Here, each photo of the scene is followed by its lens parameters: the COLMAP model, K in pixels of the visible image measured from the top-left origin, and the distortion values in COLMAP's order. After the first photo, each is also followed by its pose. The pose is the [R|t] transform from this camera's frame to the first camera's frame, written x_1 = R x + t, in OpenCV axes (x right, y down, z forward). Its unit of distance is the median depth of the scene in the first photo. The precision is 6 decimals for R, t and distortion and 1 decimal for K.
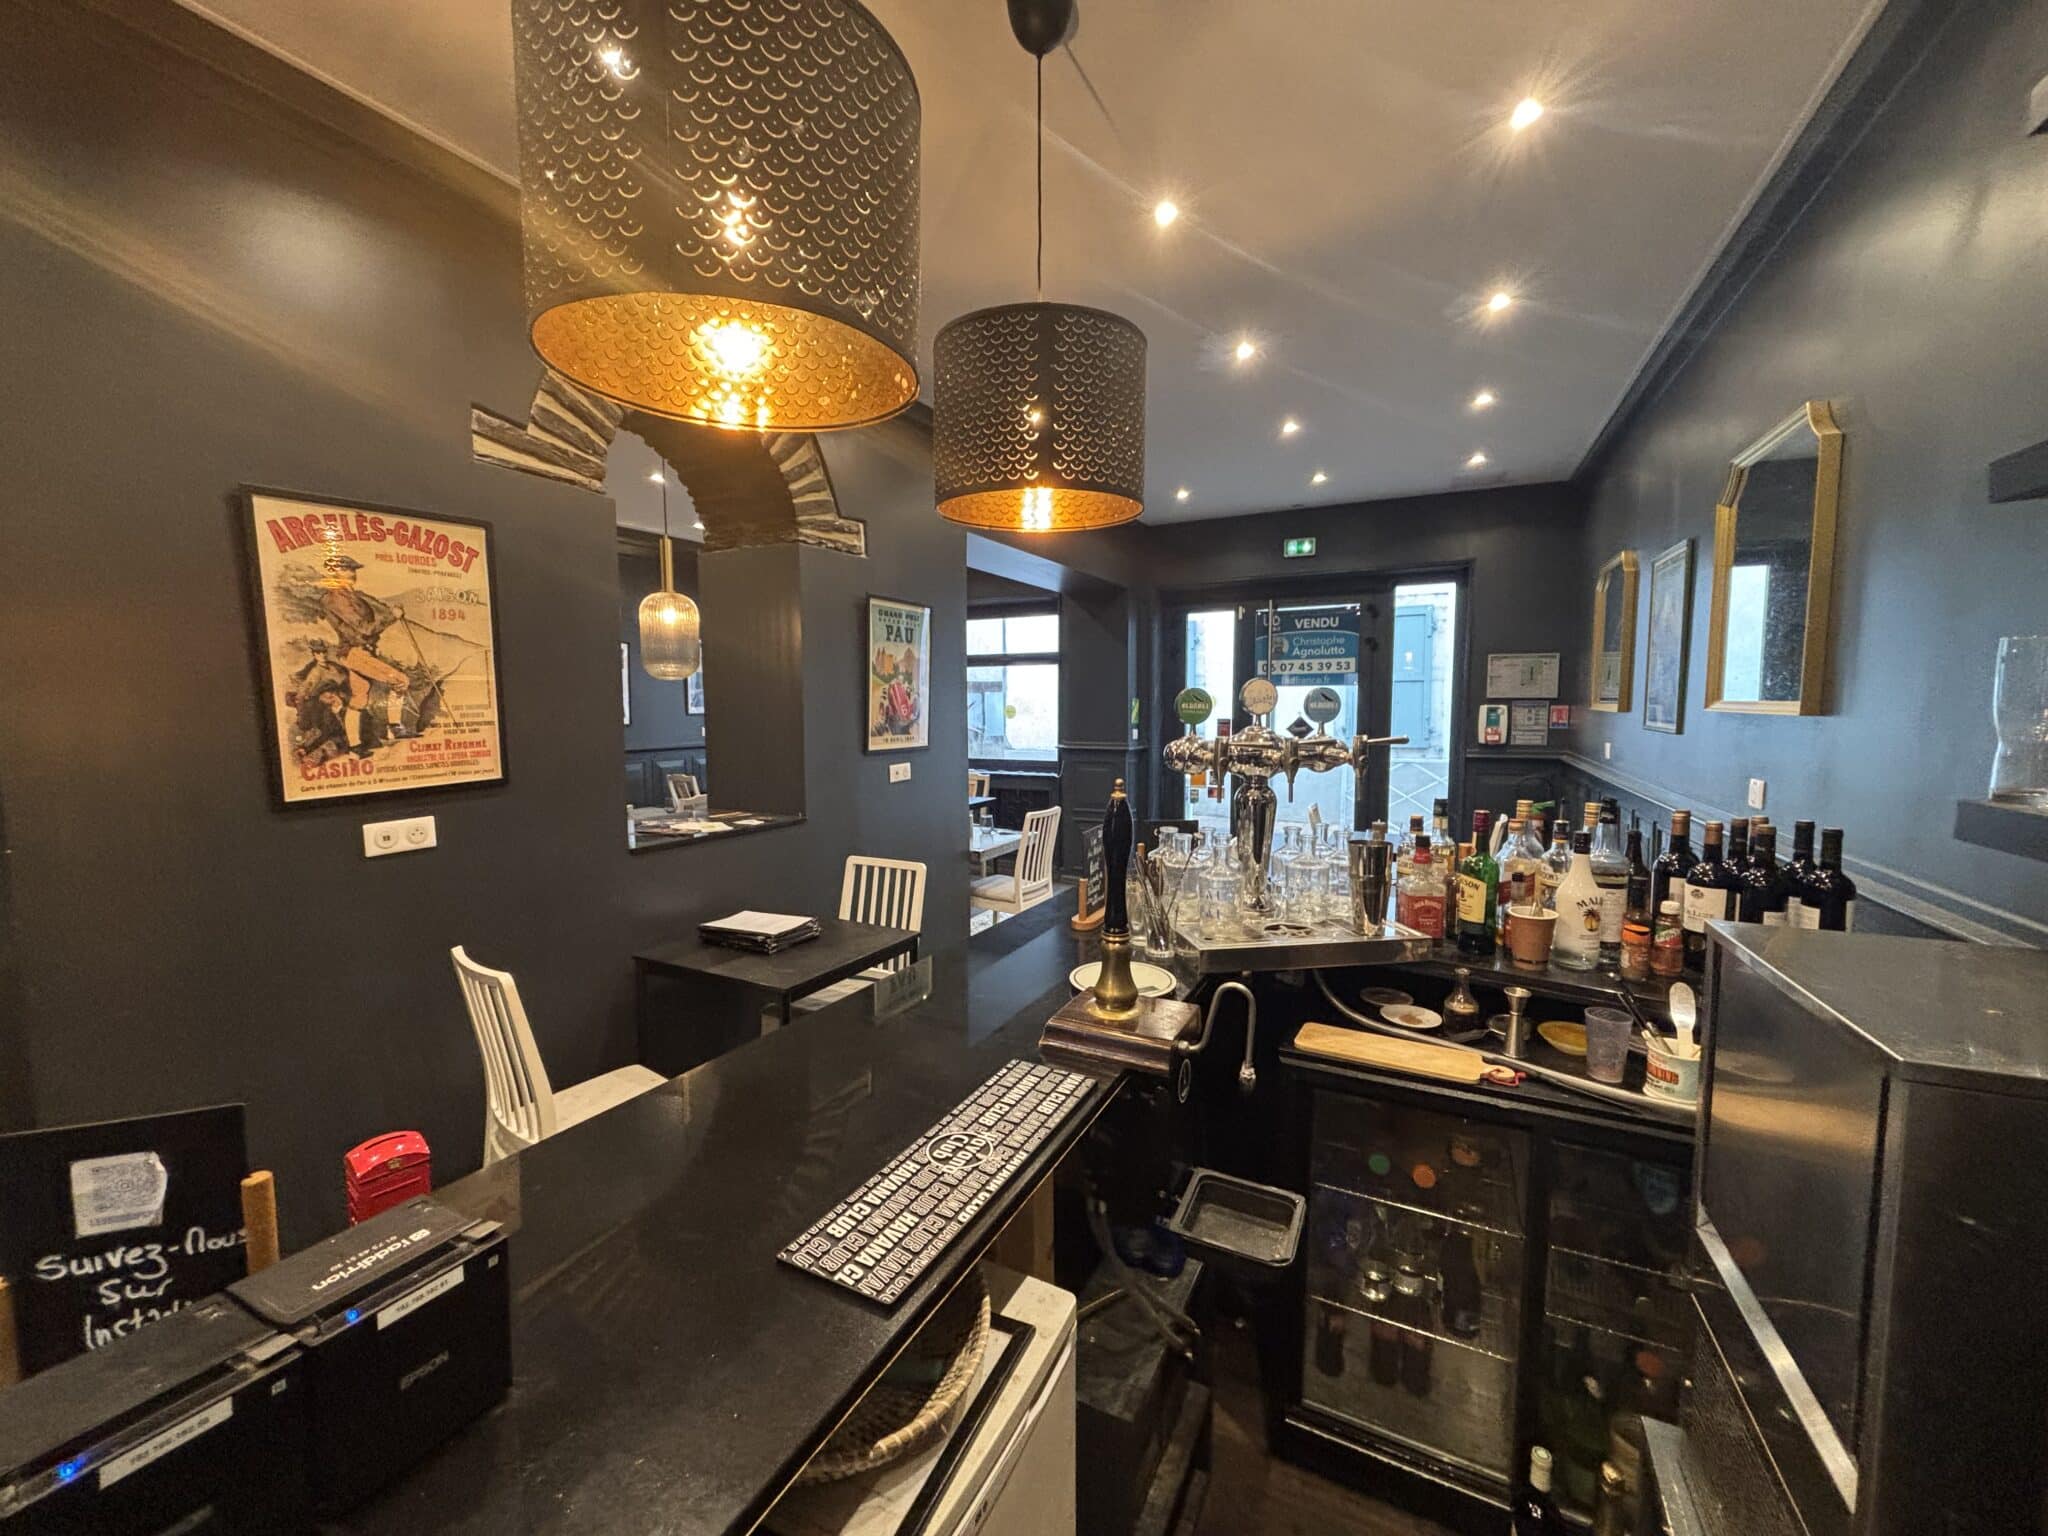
lens RADIAL K [[818.6, 0, 1024.0], [0, 818.6, 768.0], [0, 0, 1]] dist [0.000168, 0.000517]
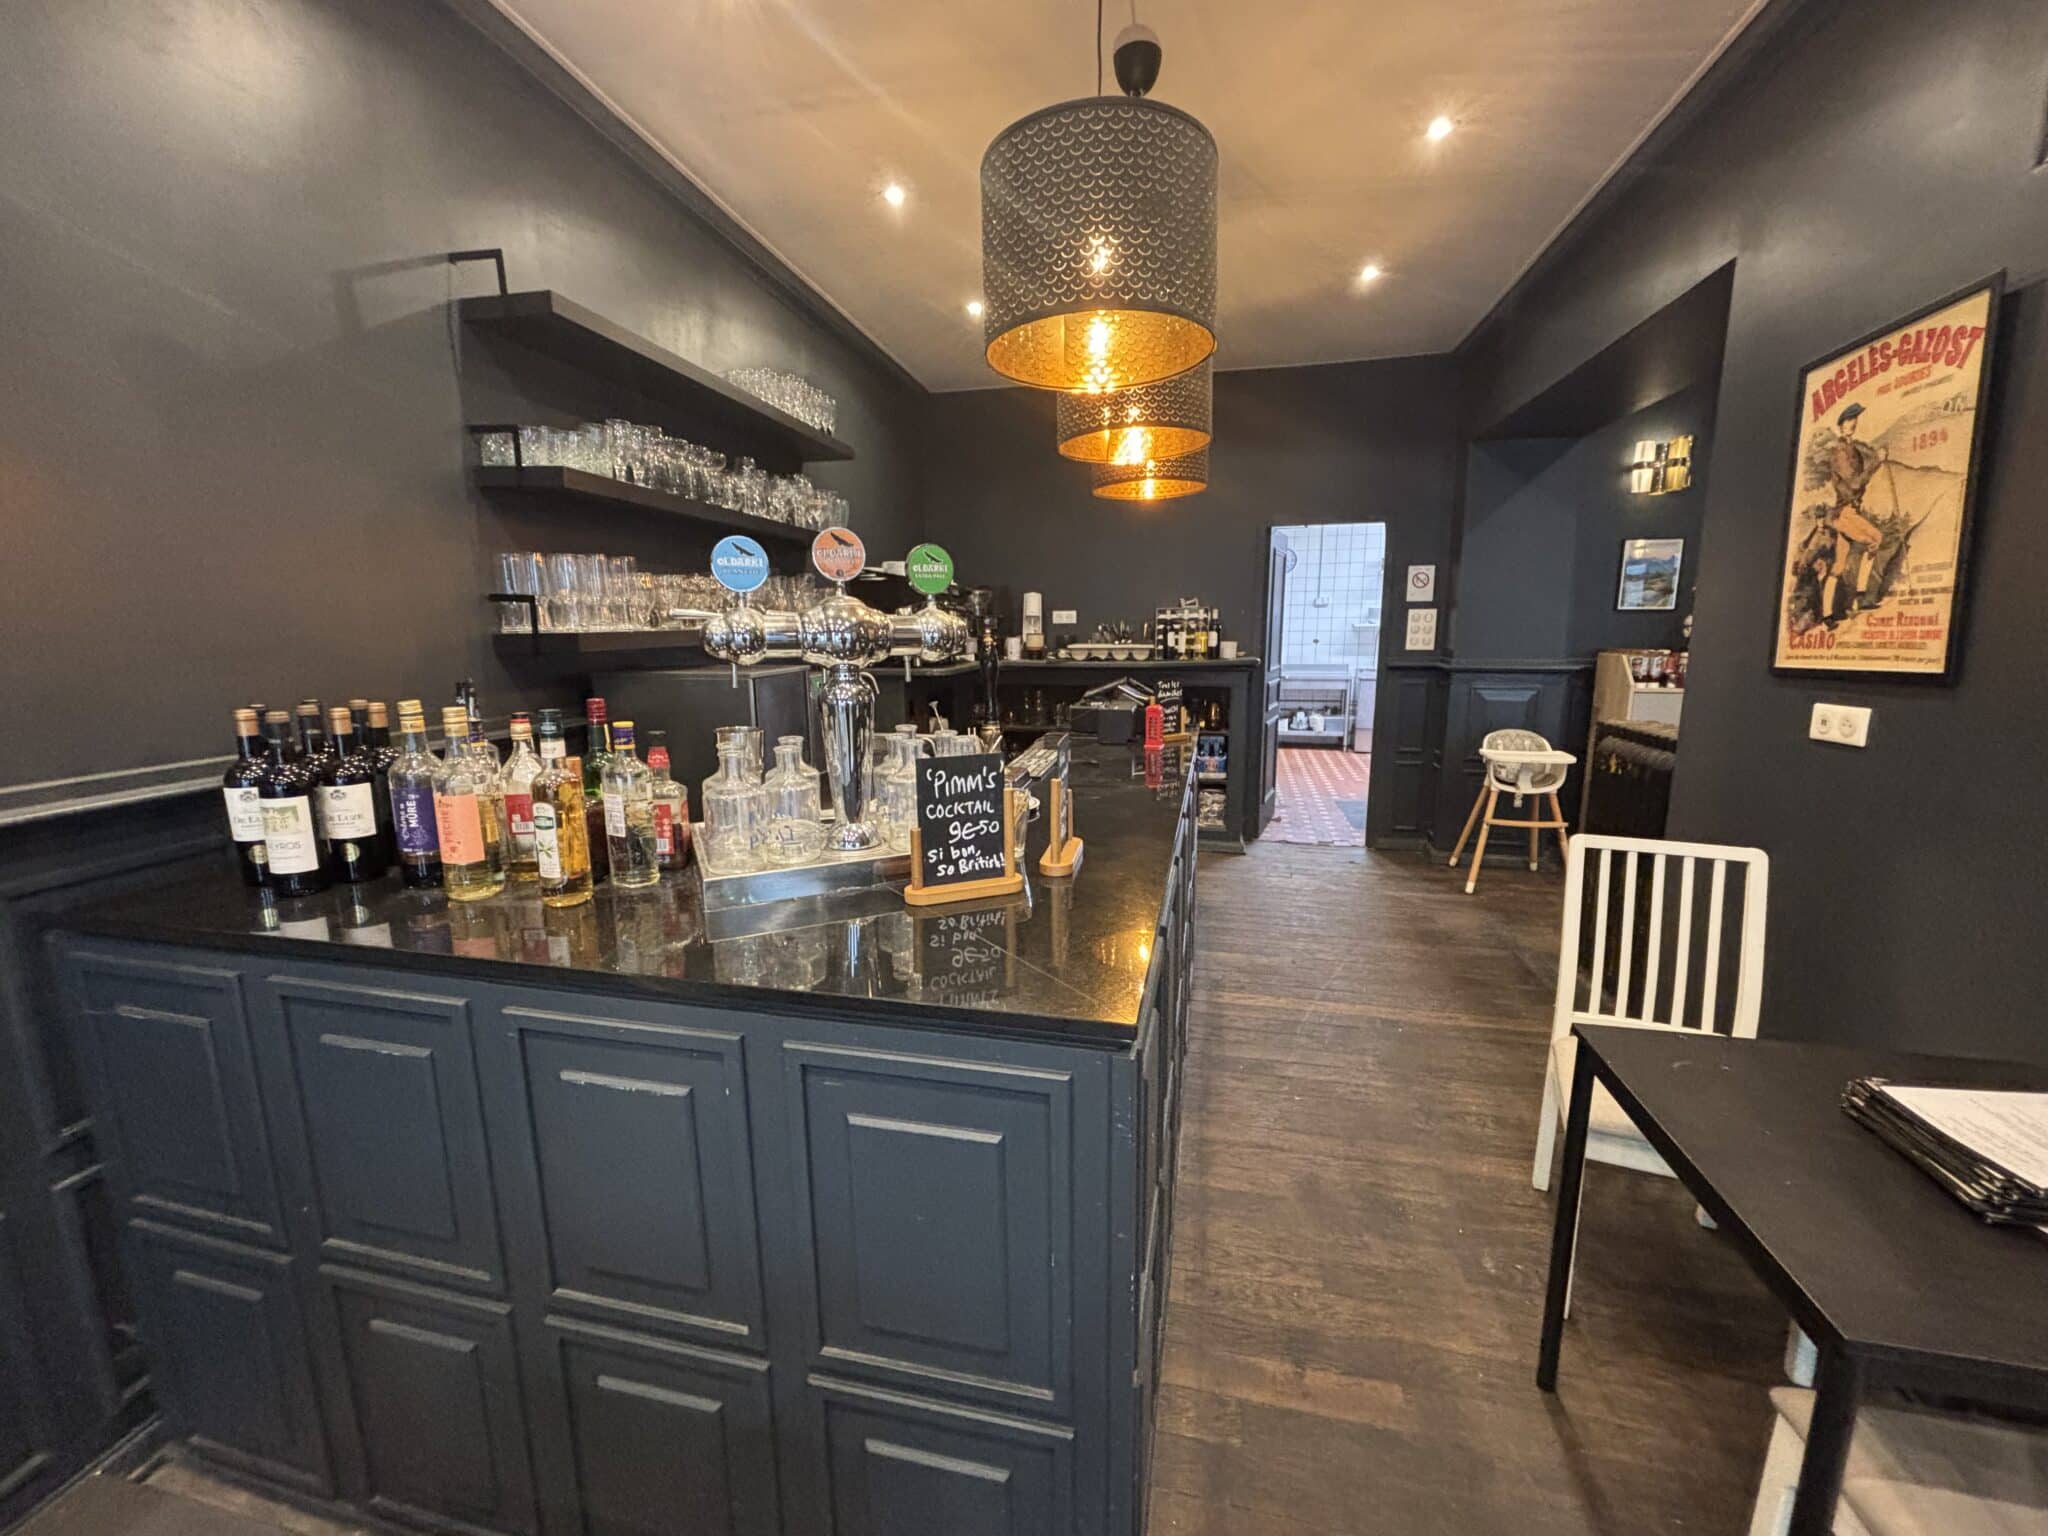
lens RADIAL K [[818.6, 0, 1024.0], [0, 818.6, 768.0], [0, 0, 1]] dist [0.000168, 0.000517]
pose [[-0.964139, 0.050132, -0.260620, 0.305711], [-0.018758, 0.966669, 0.255341, -0.079707], [0.264734, 0.251073, -0.931063, 1.641999]]
